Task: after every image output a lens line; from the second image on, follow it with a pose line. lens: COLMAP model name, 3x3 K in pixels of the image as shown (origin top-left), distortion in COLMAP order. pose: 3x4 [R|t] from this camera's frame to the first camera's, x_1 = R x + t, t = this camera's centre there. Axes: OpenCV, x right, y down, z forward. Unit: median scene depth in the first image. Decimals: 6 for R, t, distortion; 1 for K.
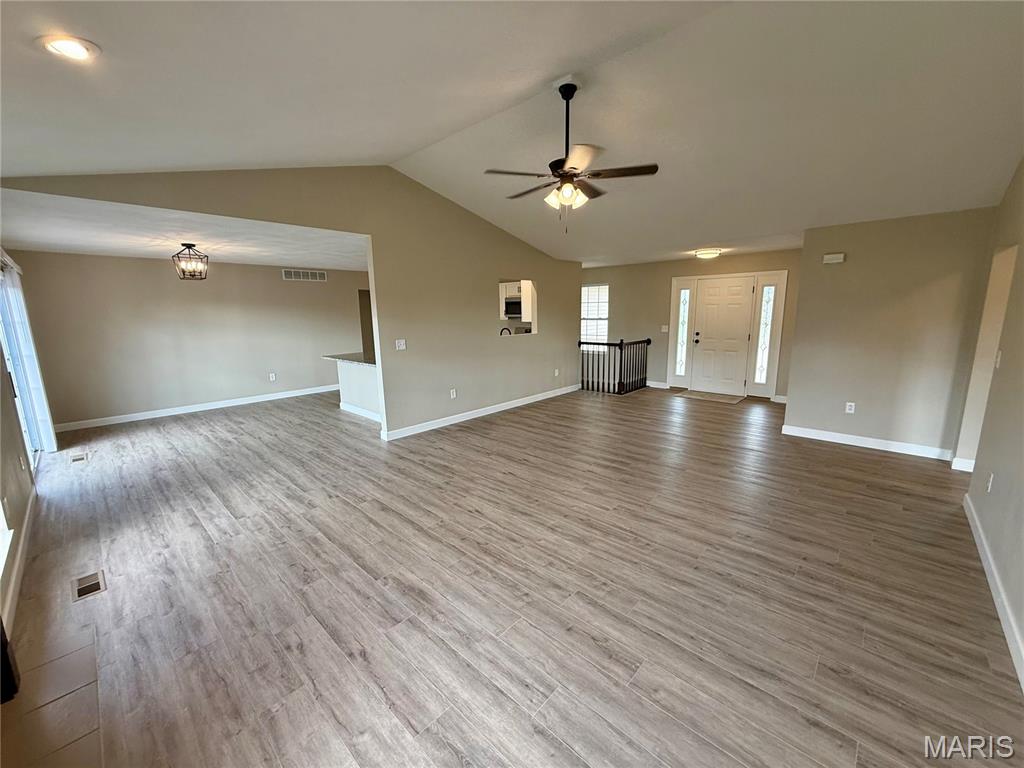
lens RADIAL K [[407.9, 0, 508.9], [0, 407.9, 383.1], [0, 0, 1]] dist [0.000018, 0.000213]
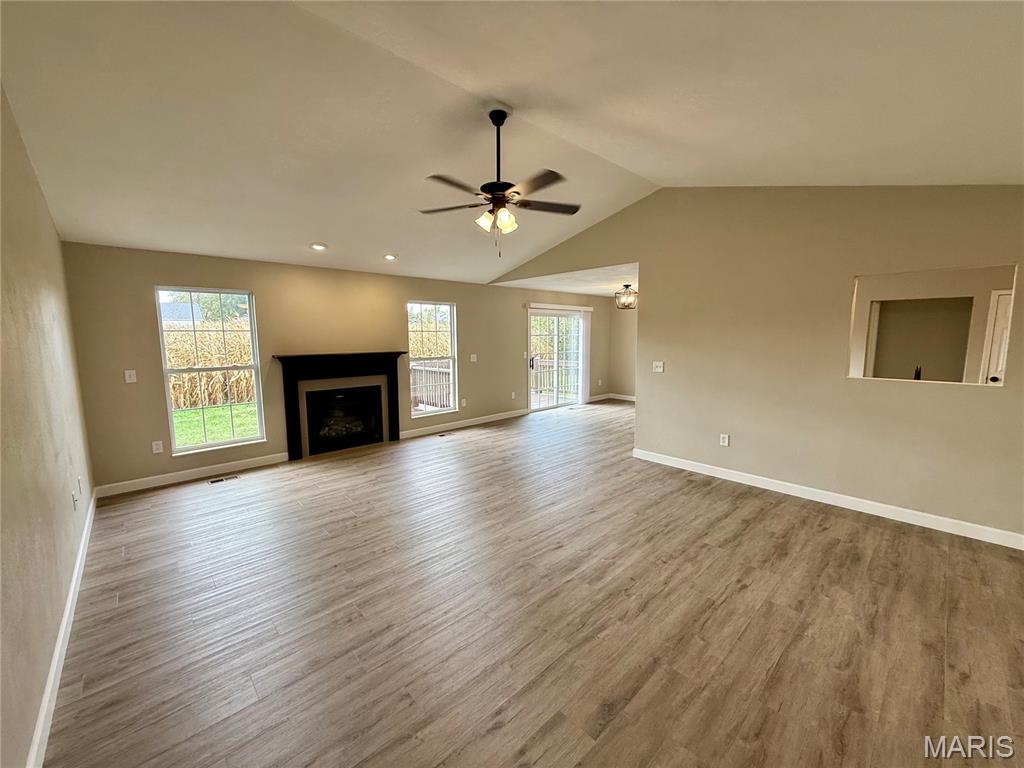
lens RADIAL K [[407.9, 0, 508.9], [0, 407.9, 383.1], [0, 0, 1]] dist [0.000018, 0.000213]
pose [[-0.067021, 0.136070, -0.988430, 0.739860], [-0.169302, 0.974740, 0.145665, -0.141279], [0.983283, 0.177105, -0.042291, 0.718917]]
